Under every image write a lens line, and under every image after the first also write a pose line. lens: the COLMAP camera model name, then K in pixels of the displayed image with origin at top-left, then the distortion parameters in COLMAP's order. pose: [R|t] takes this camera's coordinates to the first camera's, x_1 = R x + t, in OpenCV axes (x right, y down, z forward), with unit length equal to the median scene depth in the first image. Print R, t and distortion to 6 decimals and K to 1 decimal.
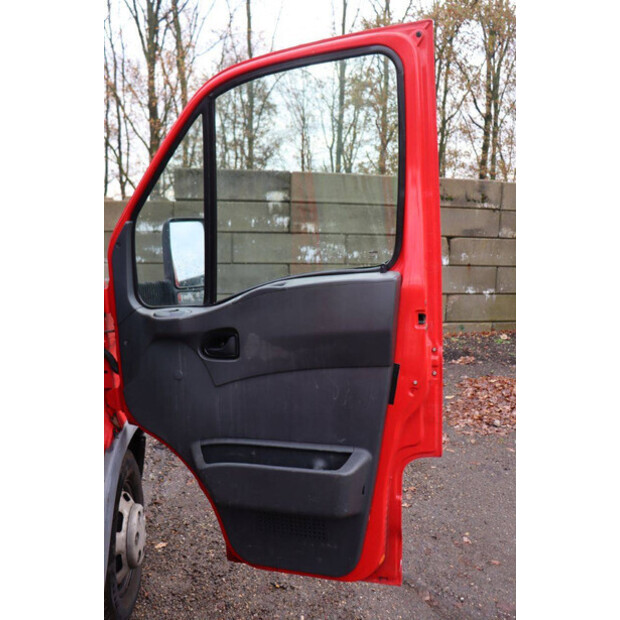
lens RADIAL K [[500.3, 0, 310.1], [0, 500.3, 314.9], [0, 0, 1]] dist [-0.156395, 0.115341]
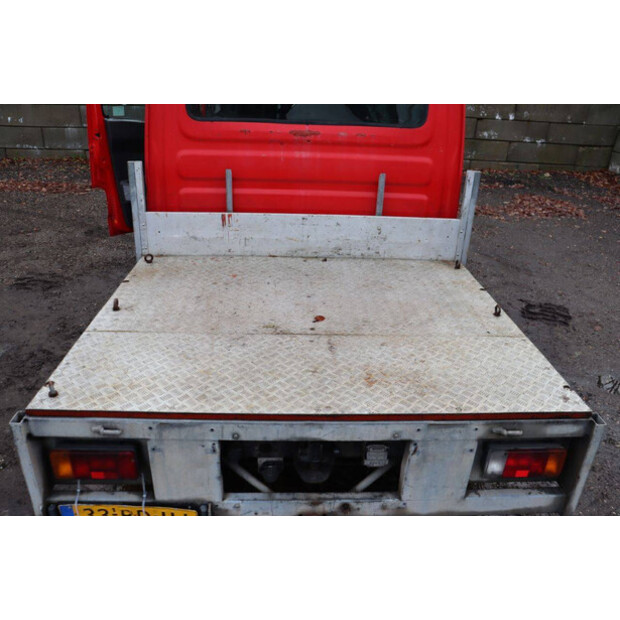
lens RADIAL K [[500.3, 0, 307.8], [0, 500.3, 304.6], [0, 0, 1]] dist [-0.156395, 0.115341]
pose [[0.994801, 0.059787, -0.082445, -0.157097], [-0.034394, 0.959211, 0.280591, 0.038673], [0.095858, -0.276297, 0.956280, -0.504524]]
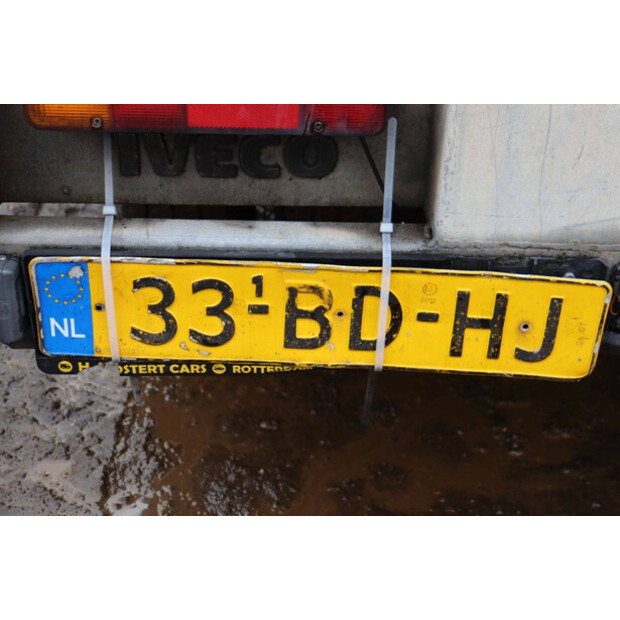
lens RADIAL K [[982.6, 0, 312.8], [0, 982.6, 306.6], [0, 0, 1]] dist [0.061253, 0.000000]
pose [[0.990725, 0.077816, -0.111399, -0.253108], [-0.030811, 0.927084, 0.373584, 0.173528], [0.132347, -0.366687, 0.920883, -0.417233]]
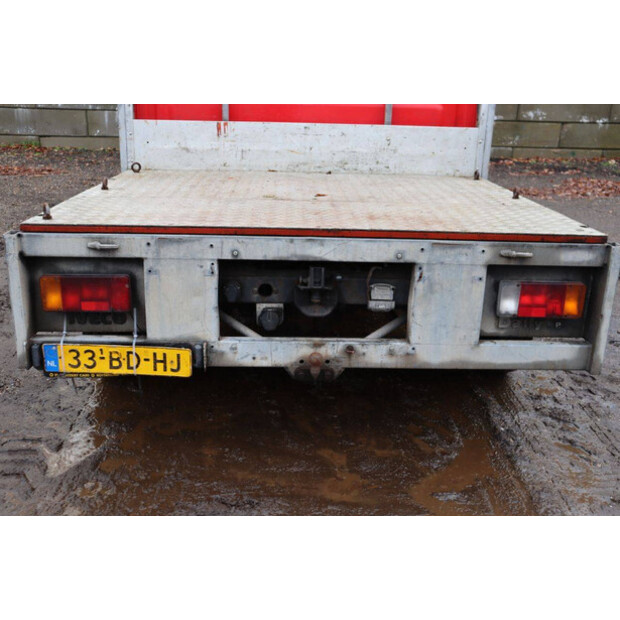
lens RADIAL K [[650.9, 0, 305.2], [0, 650.9, 303.9], [0, 0, 1]] dist [-0.034217, 0.000000]
pose [[0.993622, 0.044884, -0.103442, -0.141484], [-0.027006, 0.985390, 0.168159, 0.138611], [0.109479, -0.164293, 0.980317, -0.601131]]
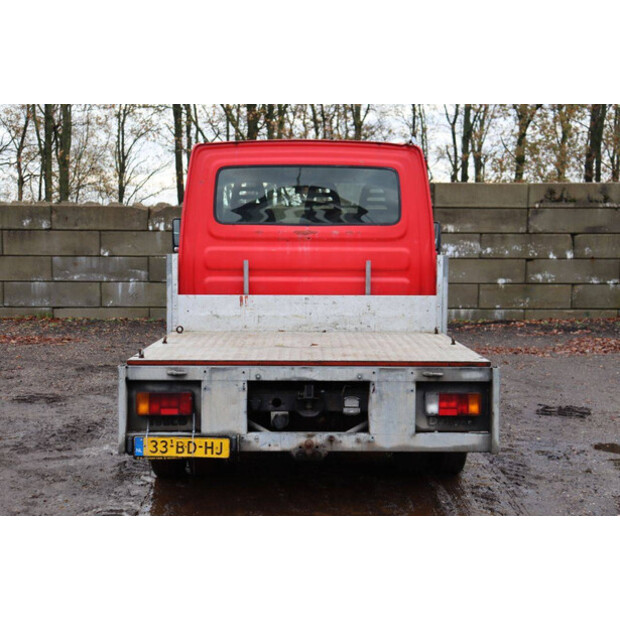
lens RADIAL K [[788.3, 0, 302.1], [0, 788.3, 312.8], [0, 0, 1]] dist [0.042040, 0.000000]
pose [[0.990562, 0.000003, -0.137067, -0.090319], [-0.009697, 0.997496, -0.070058, 0.161132], [0.136723, 0.070726, 0.988081, -0.898771]]
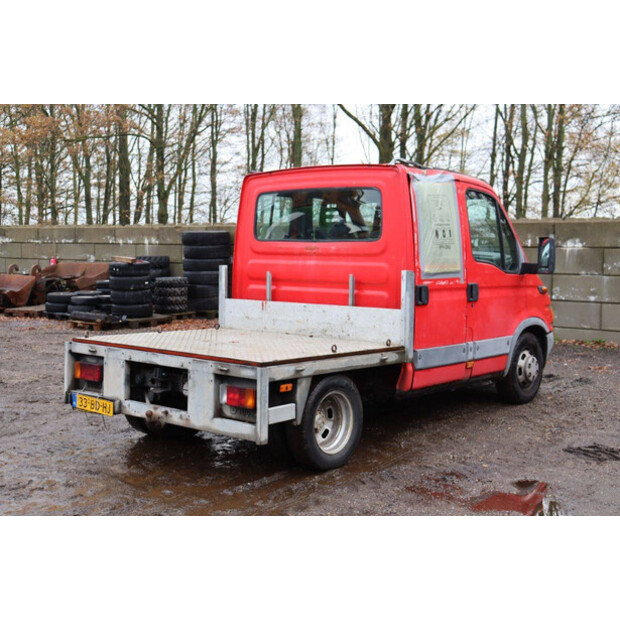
lens RADIAL K [[812.2, 0, 312.0], [0, 812.2, 310.6], [0, 0, 1]] dist [0.020424, 0.000000]
pose [[0.672892, 0.044285, -0.738414, 0.520779], [-0.119453, 0.991611, -0.049384, 0.139421], [0.730033, 0.121436, 0.672537, -0.720588]]
